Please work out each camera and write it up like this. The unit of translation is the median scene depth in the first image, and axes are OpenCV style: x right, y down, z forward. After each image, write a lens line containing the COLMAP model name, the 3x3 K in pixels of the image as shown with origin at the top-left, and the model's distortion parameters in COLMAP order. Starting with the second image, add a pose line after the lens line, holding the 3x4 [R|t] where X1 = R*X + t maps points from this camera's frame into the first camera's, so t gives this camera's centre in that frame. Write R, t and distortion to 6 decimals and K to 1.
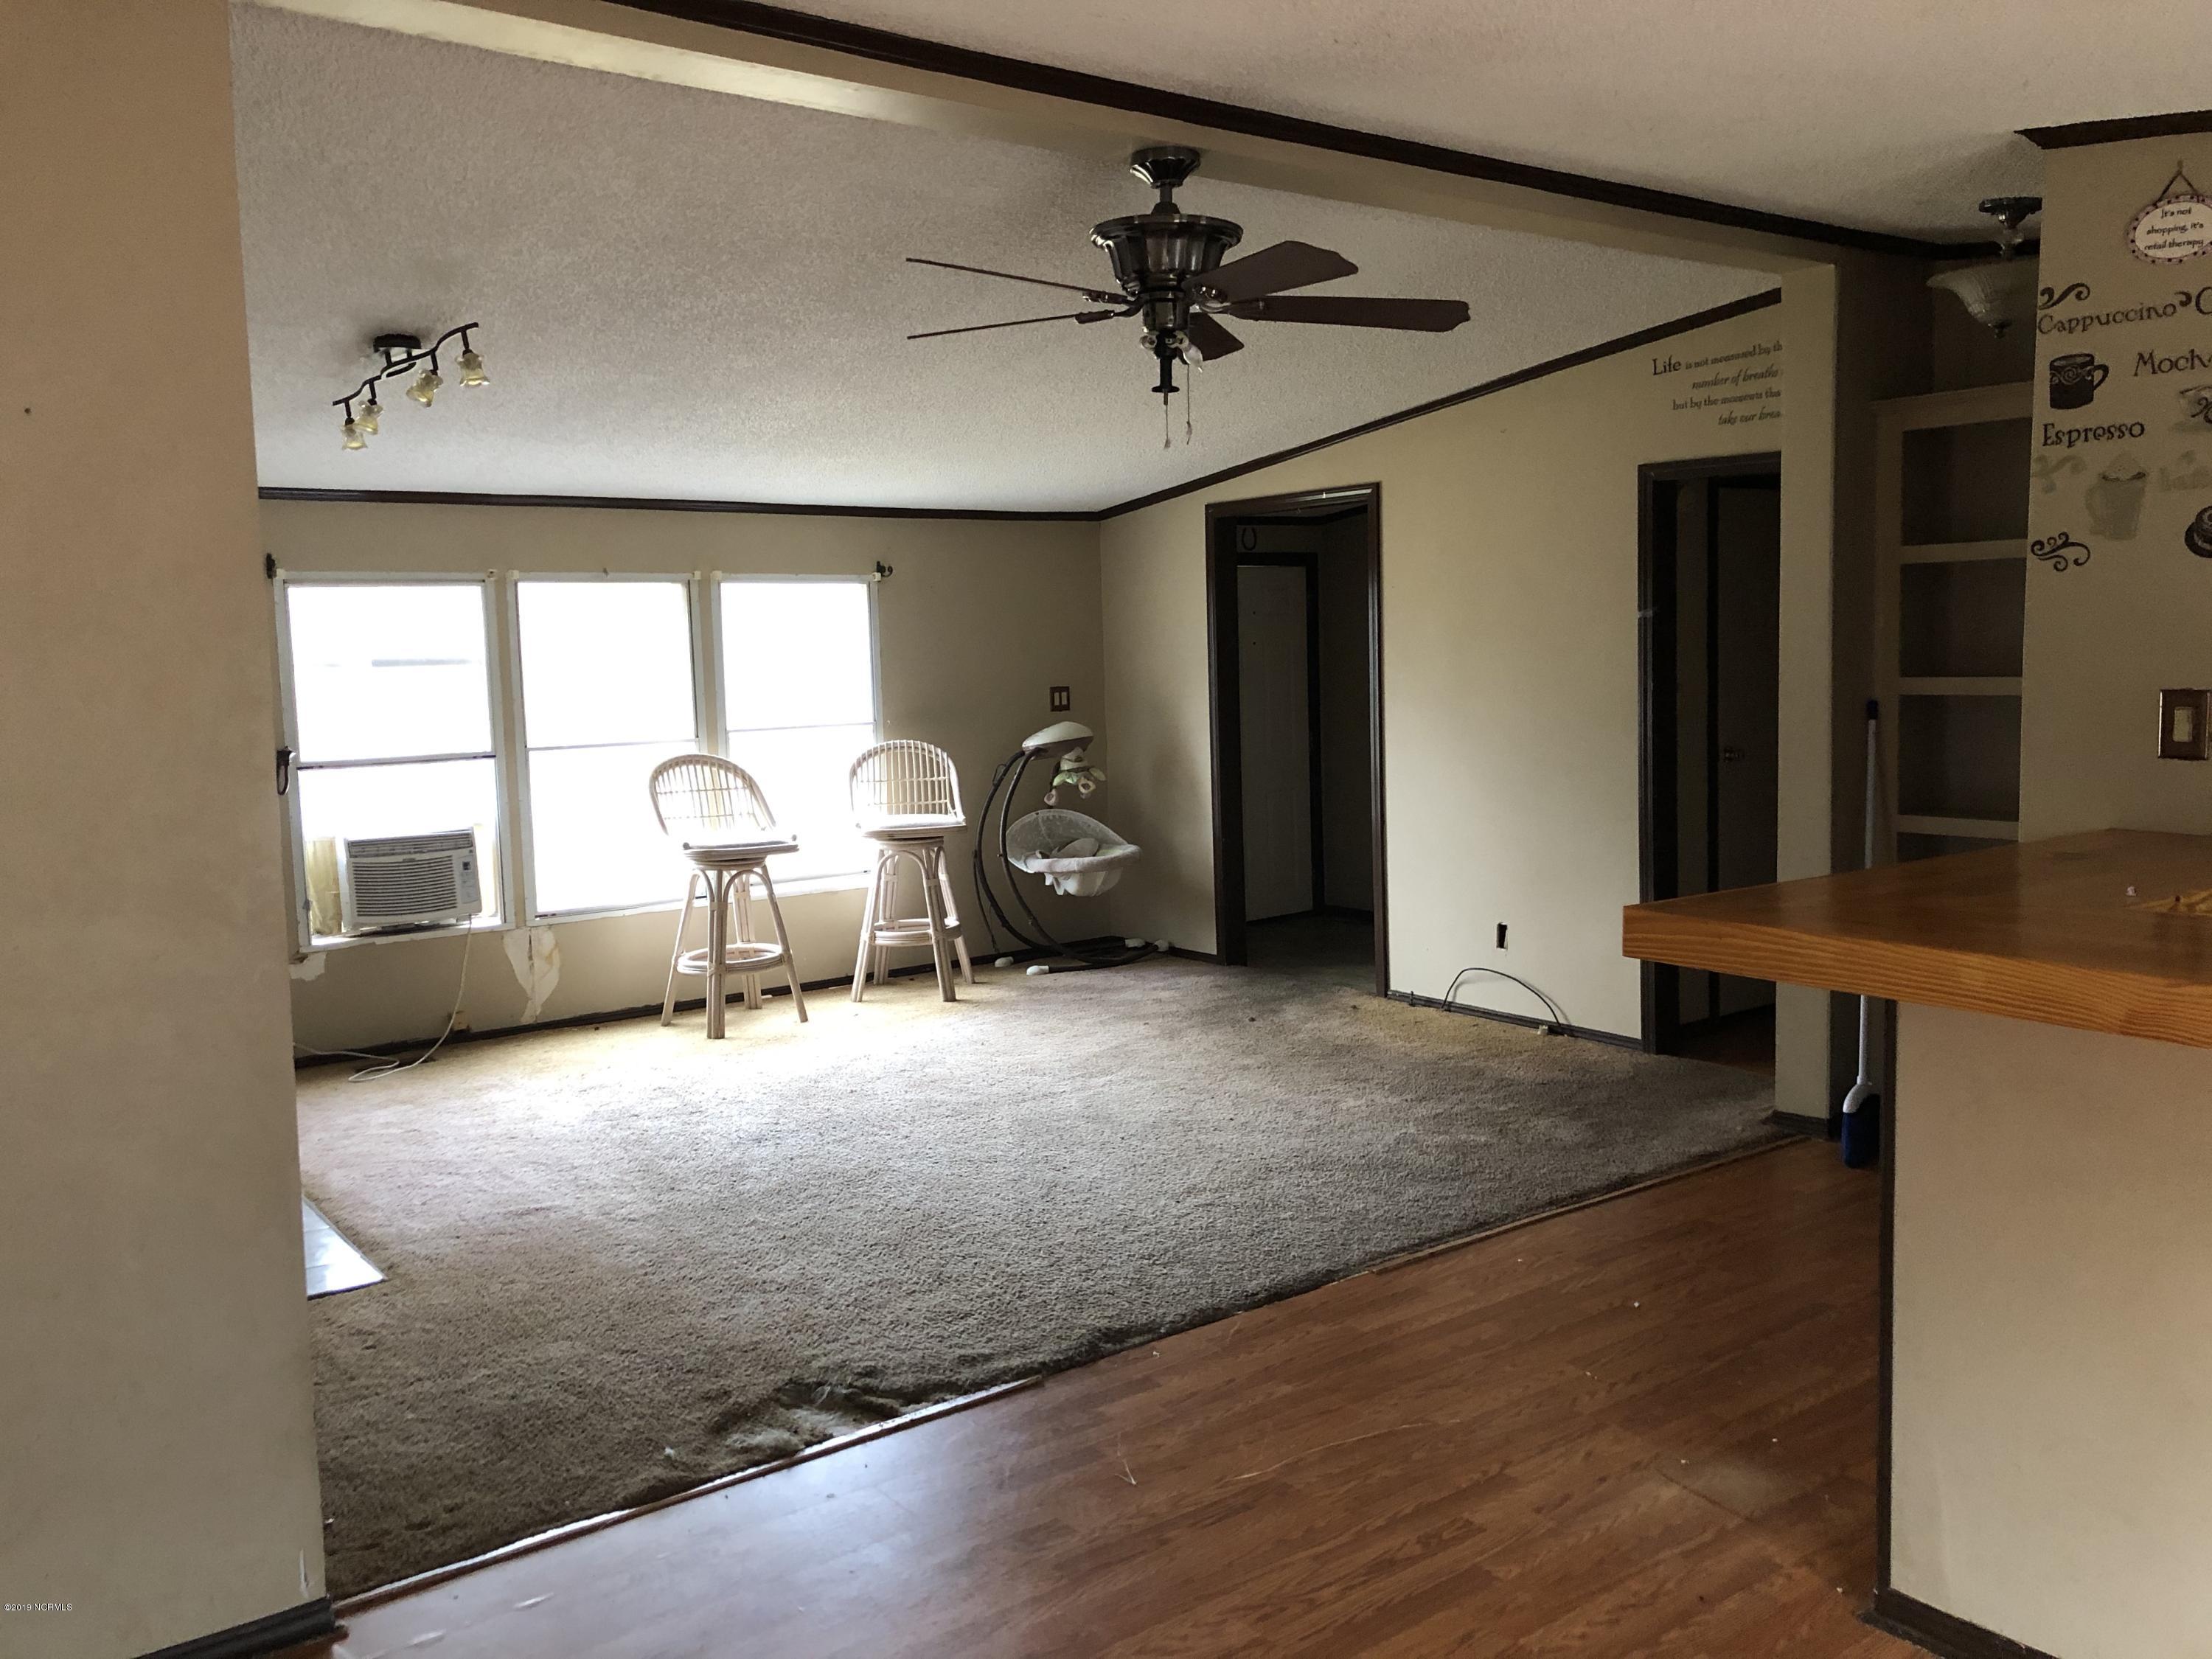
lens RADIAL K [[1795.8, 0, 1093.7], [0, 1795.8, 814.4], [0, 0, 1]] dist [0.033180, -0.046845]
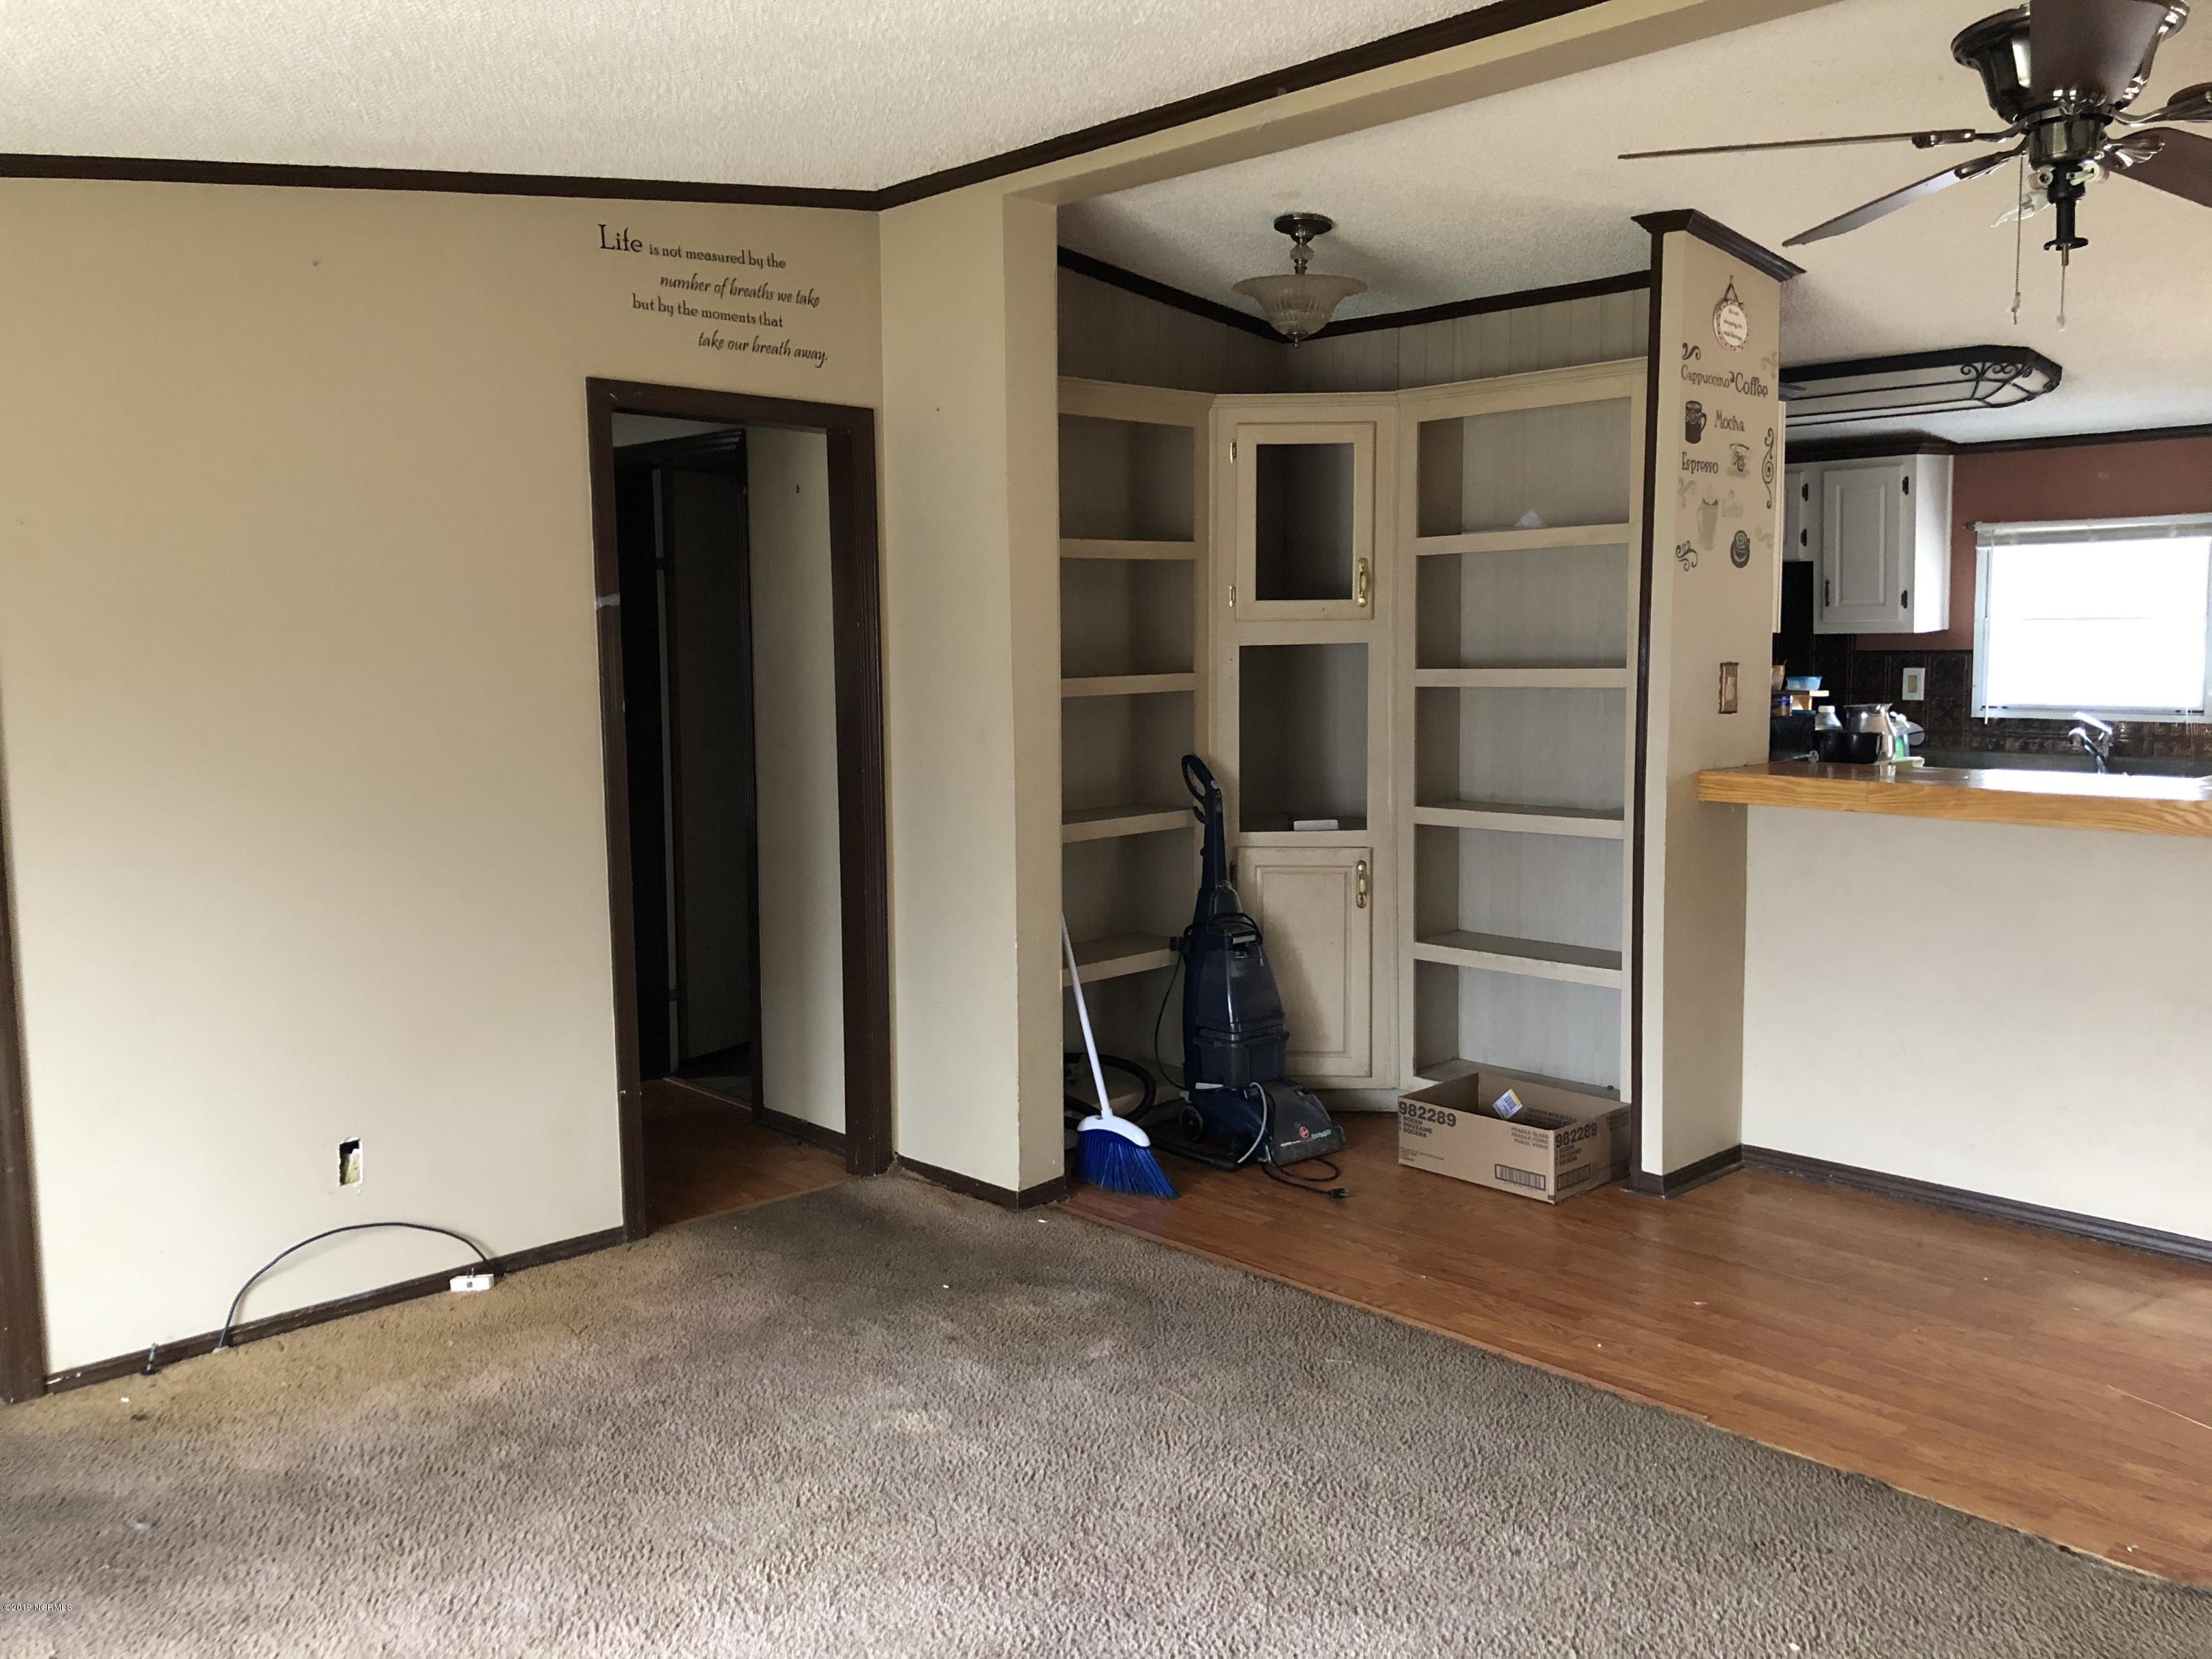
lens RADIAL K [[1795.8, 0, 1093.7], [0, 1795.8, 814.4], [0, 0, 1]] dist [0.033180, -0.046845]
pose [[-0.115143, -0.077370, 0.990331, -0.442351], [0.111278, 0.989682, 0.090257, -0.082529], [-0.987096, 0.120594, -0.105345, 1.020668]]
